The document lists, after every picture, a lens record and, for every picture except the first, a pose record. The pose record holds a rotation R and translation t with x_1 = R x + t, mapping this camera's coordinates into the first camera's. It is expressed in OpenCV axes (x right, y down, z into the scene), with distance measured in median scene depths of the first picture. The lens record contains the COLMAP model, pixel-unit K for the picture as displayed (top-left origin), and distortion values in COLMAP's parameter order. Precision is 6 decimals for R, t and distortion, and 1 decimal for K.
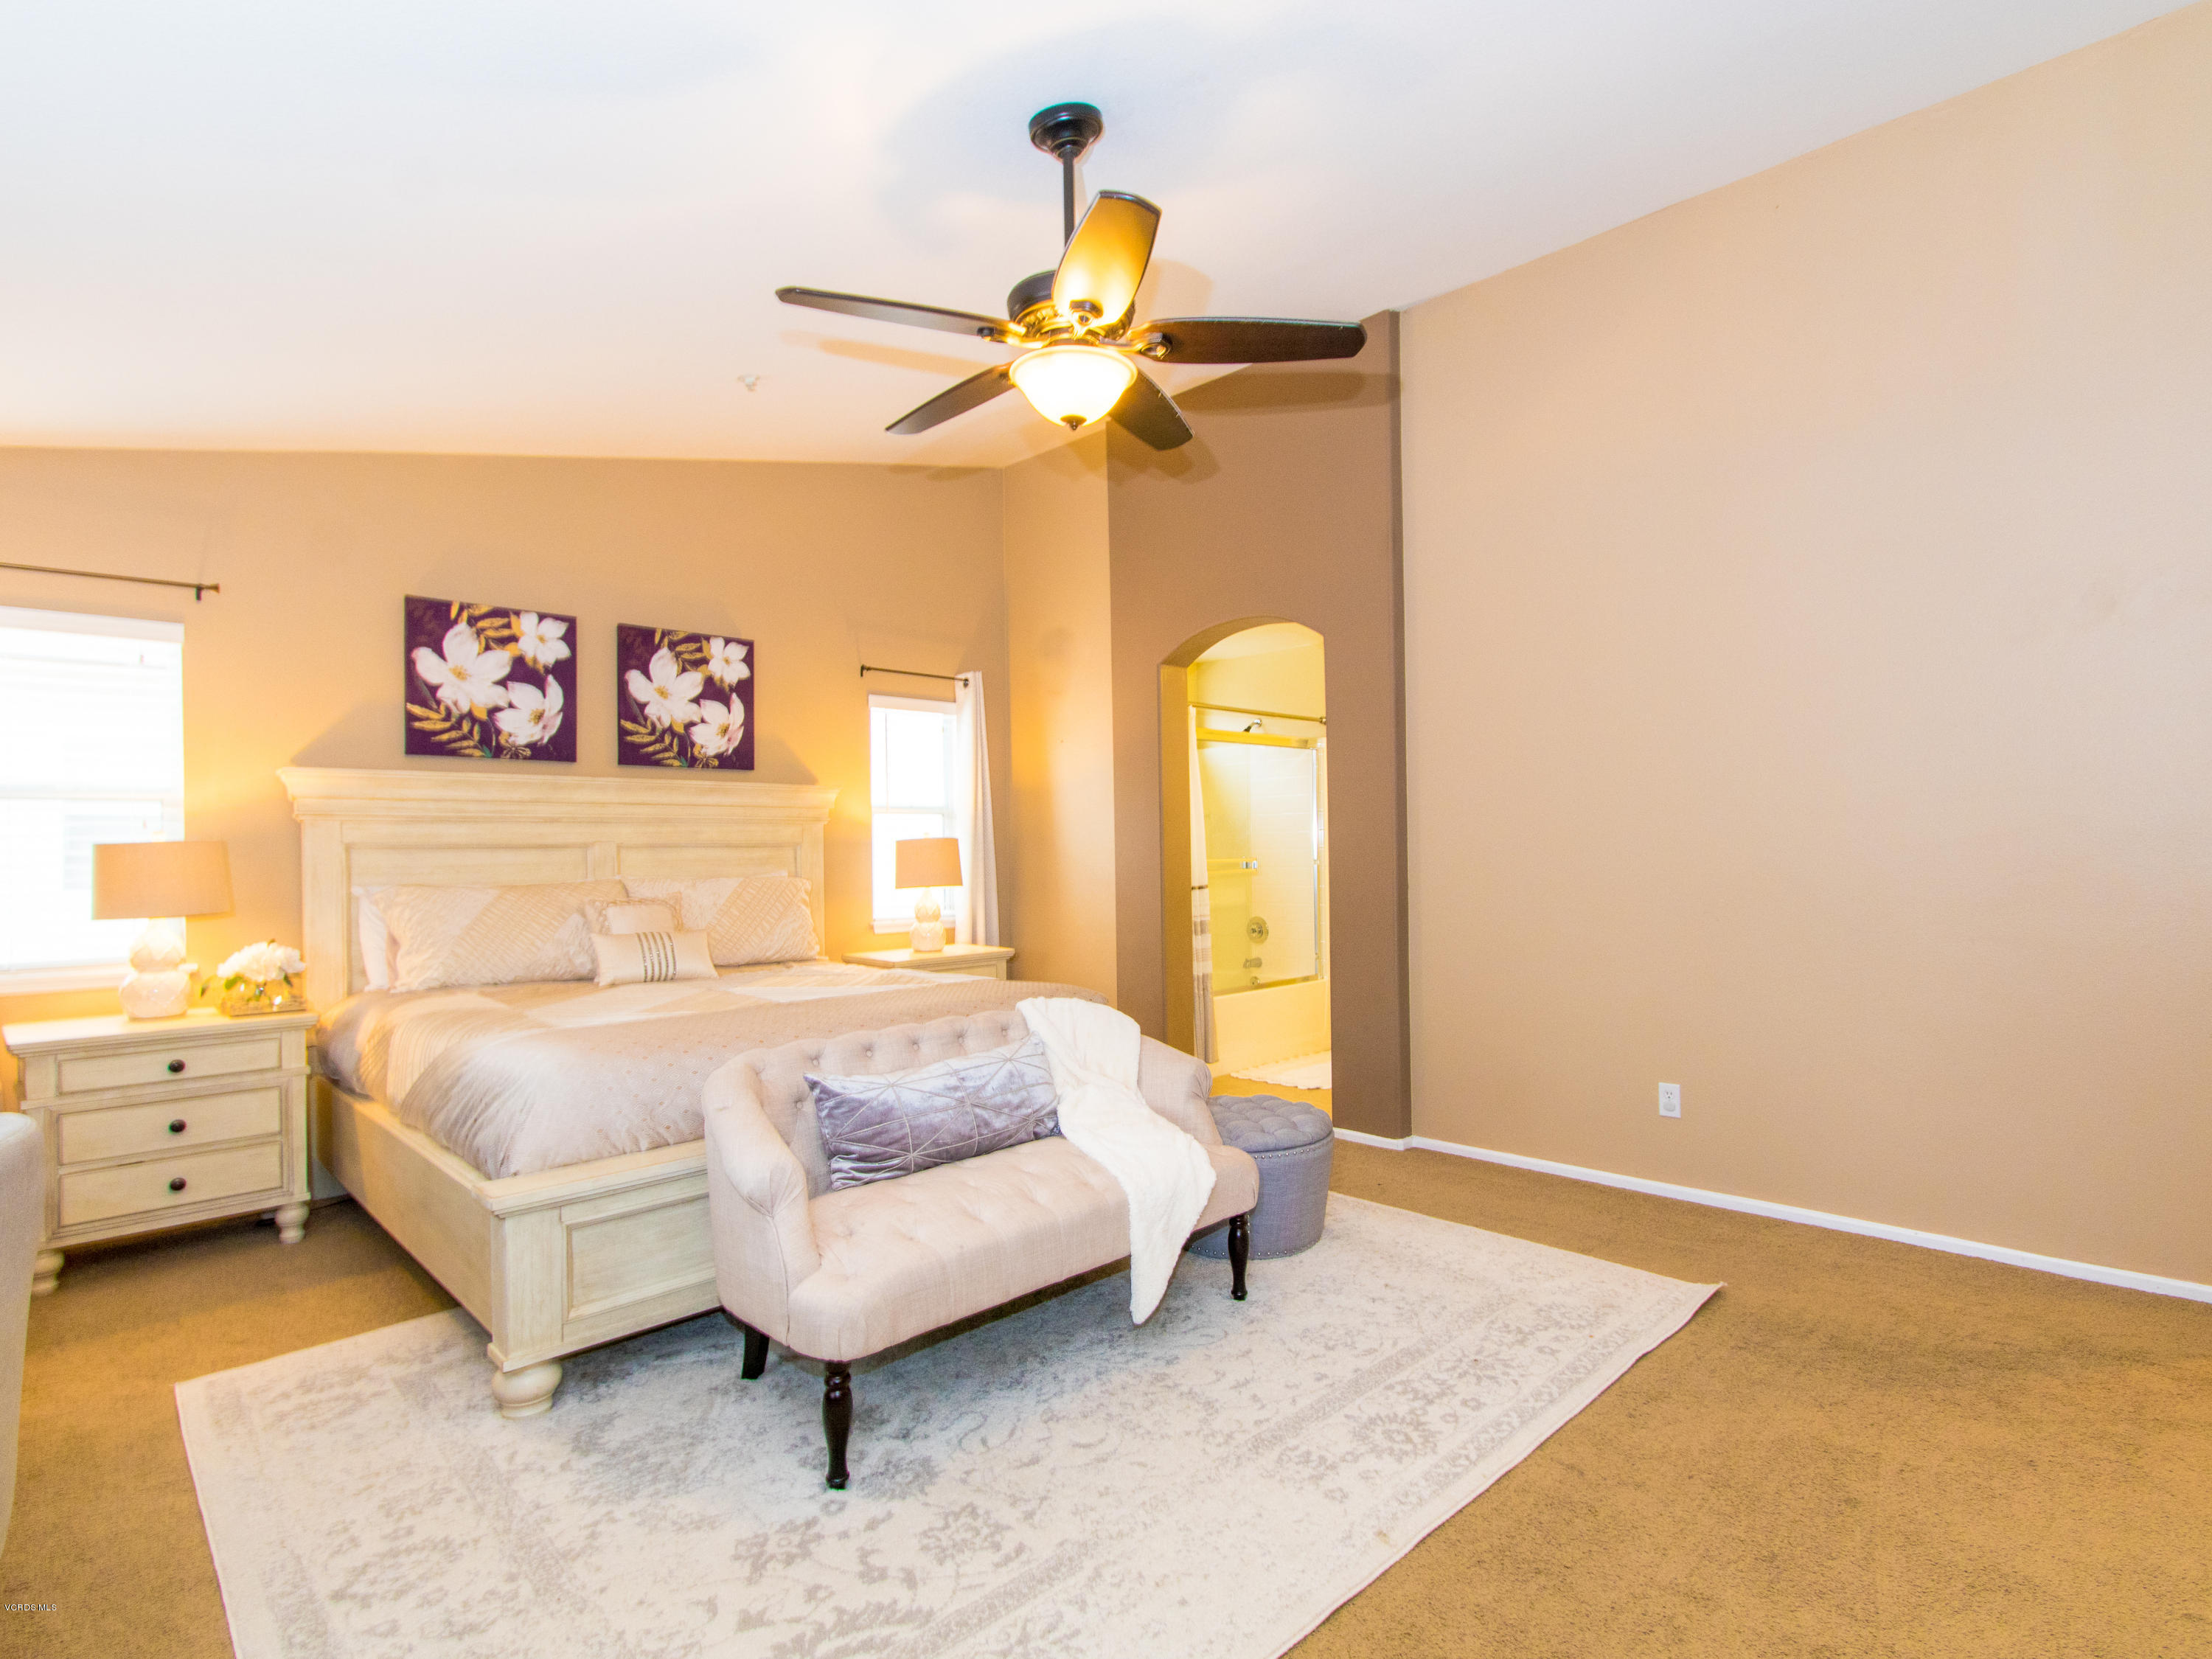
lens RADIAL K [[1139.0, 0, 1099.6], [0, 1139.0, 853.0], [0, 0, 1]] dist [0.003924, 0.000345]
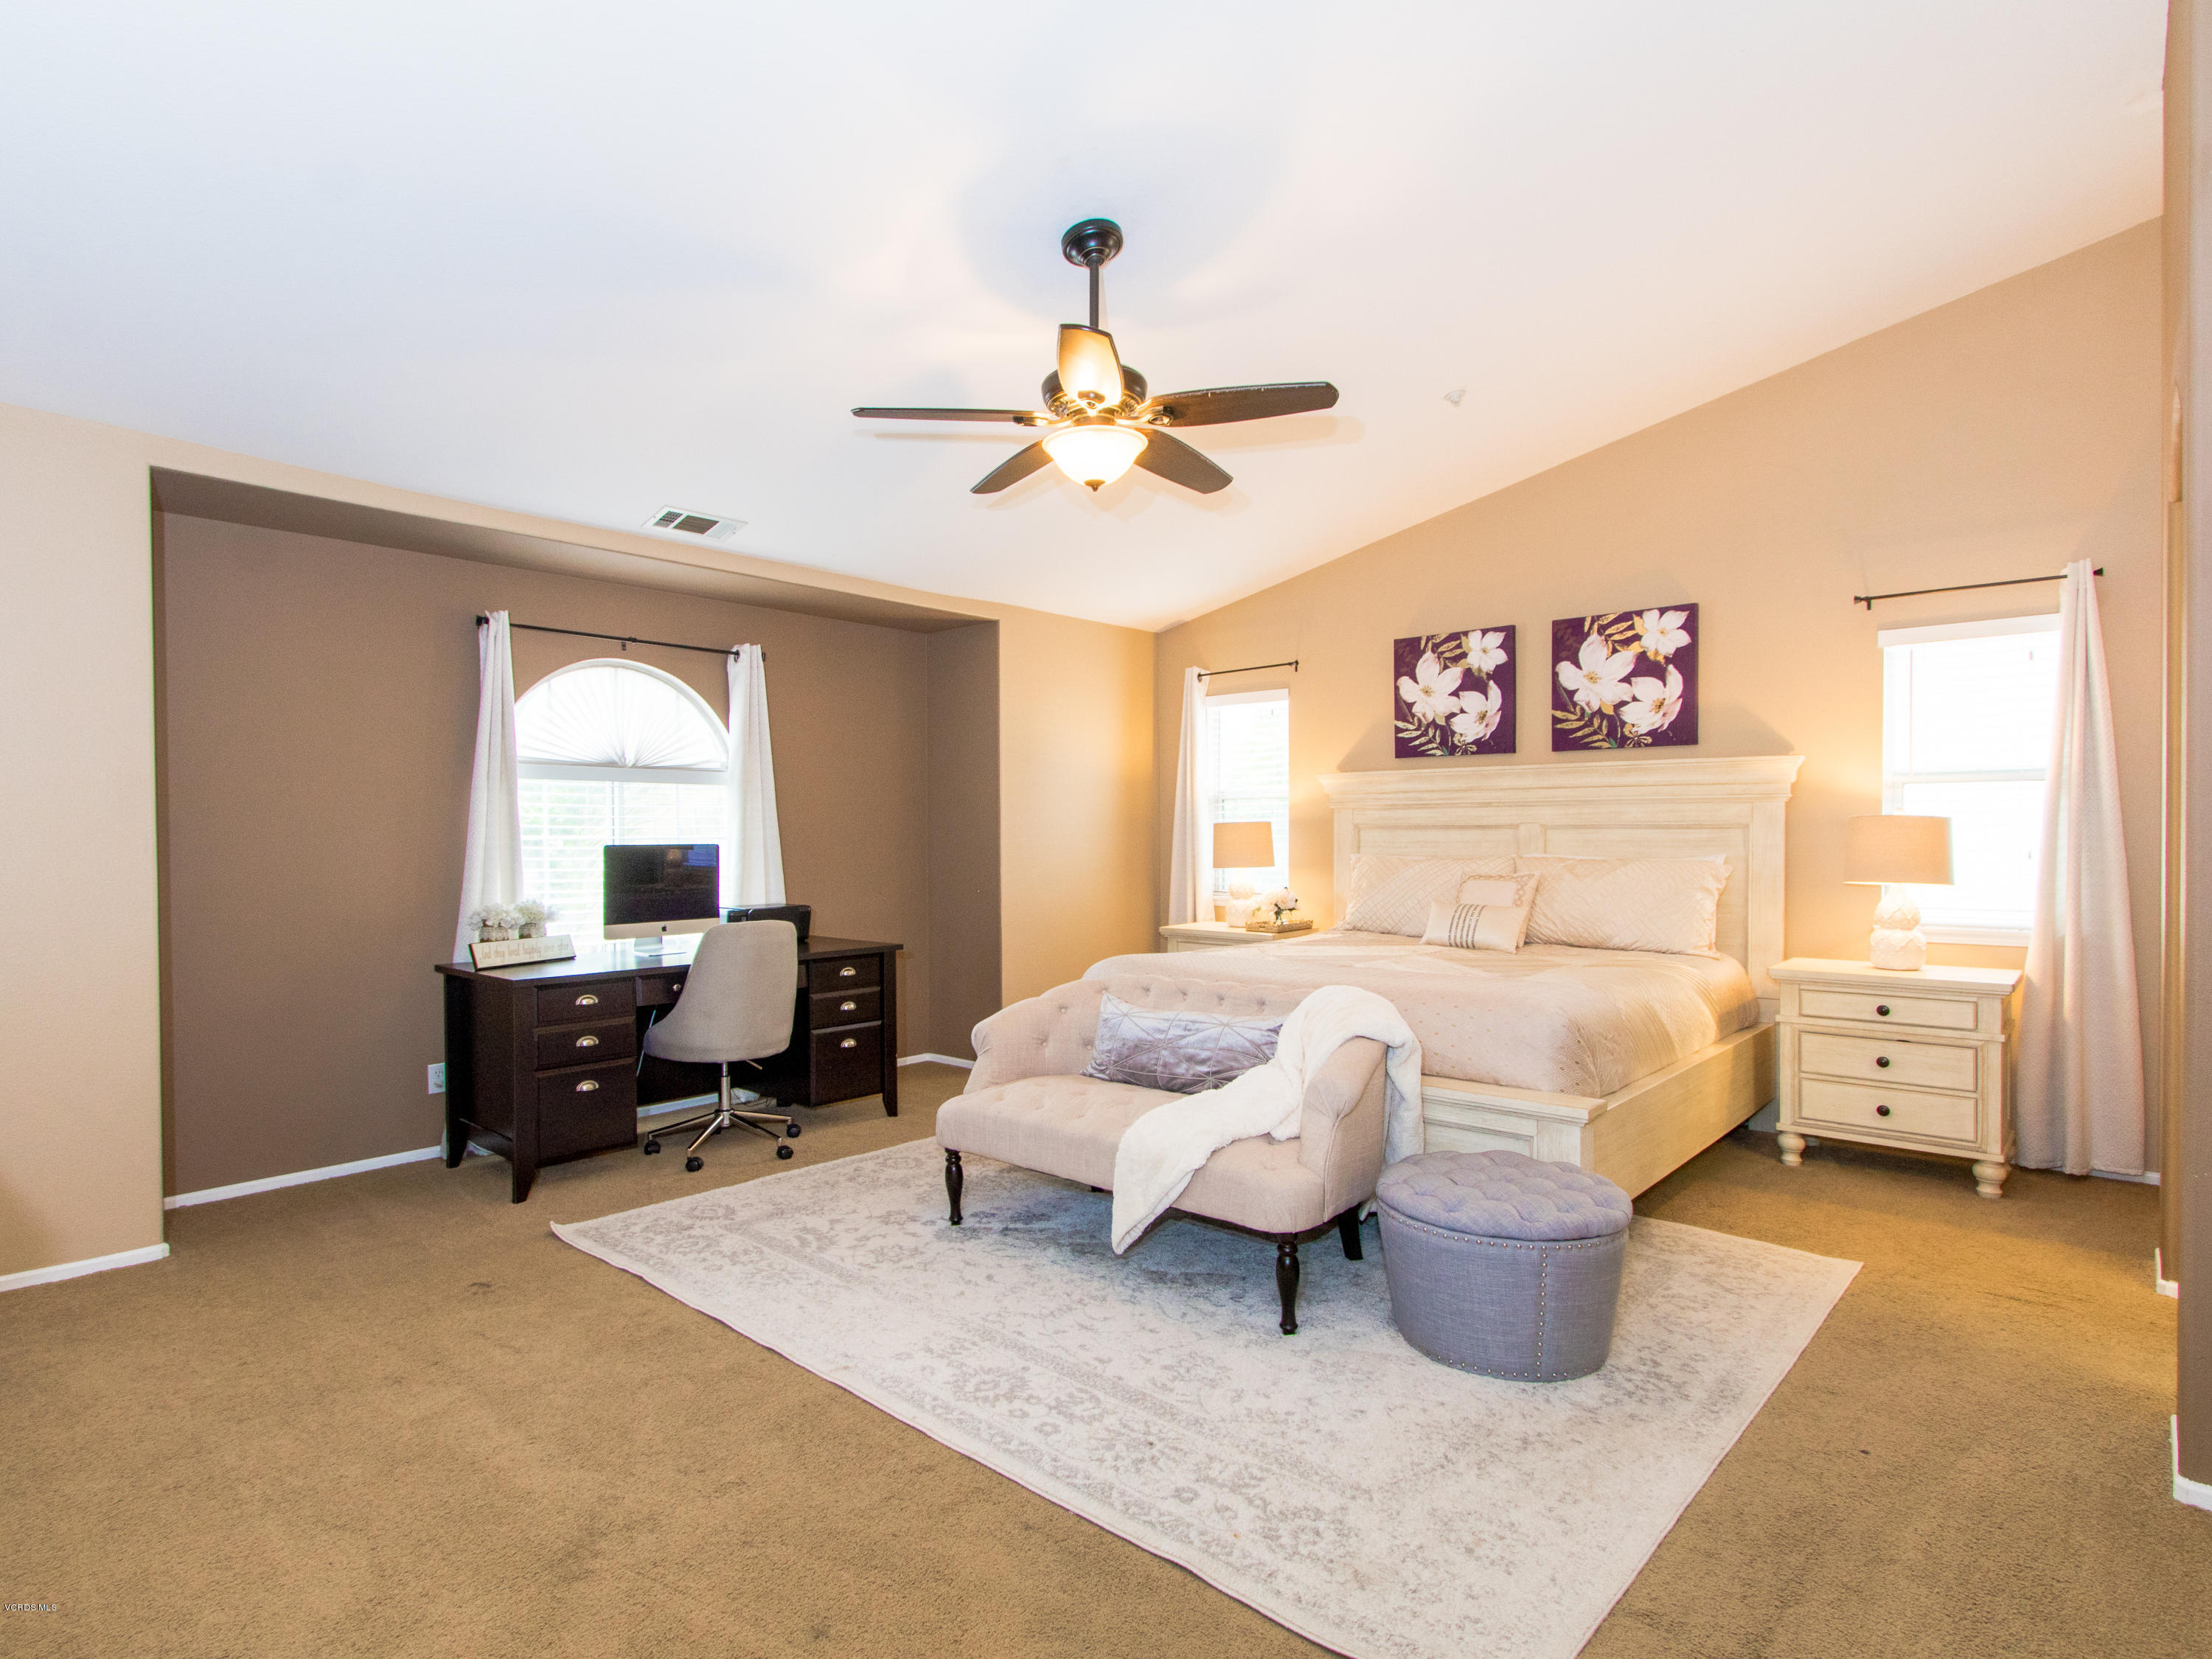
lens RADIAL K [[1182.9, 0, 1106.0], [0, 1182.9, 829.5], [0, 0, 1]] dist [-0.085325, 0.000173]
pose [[0.049341, -0.002865, -0.998778, 0.681345], [-0.009535, 0.999949, -0.003340, 0.004270], [0.998736, 0.009688, 0.049311, 0.542870]]
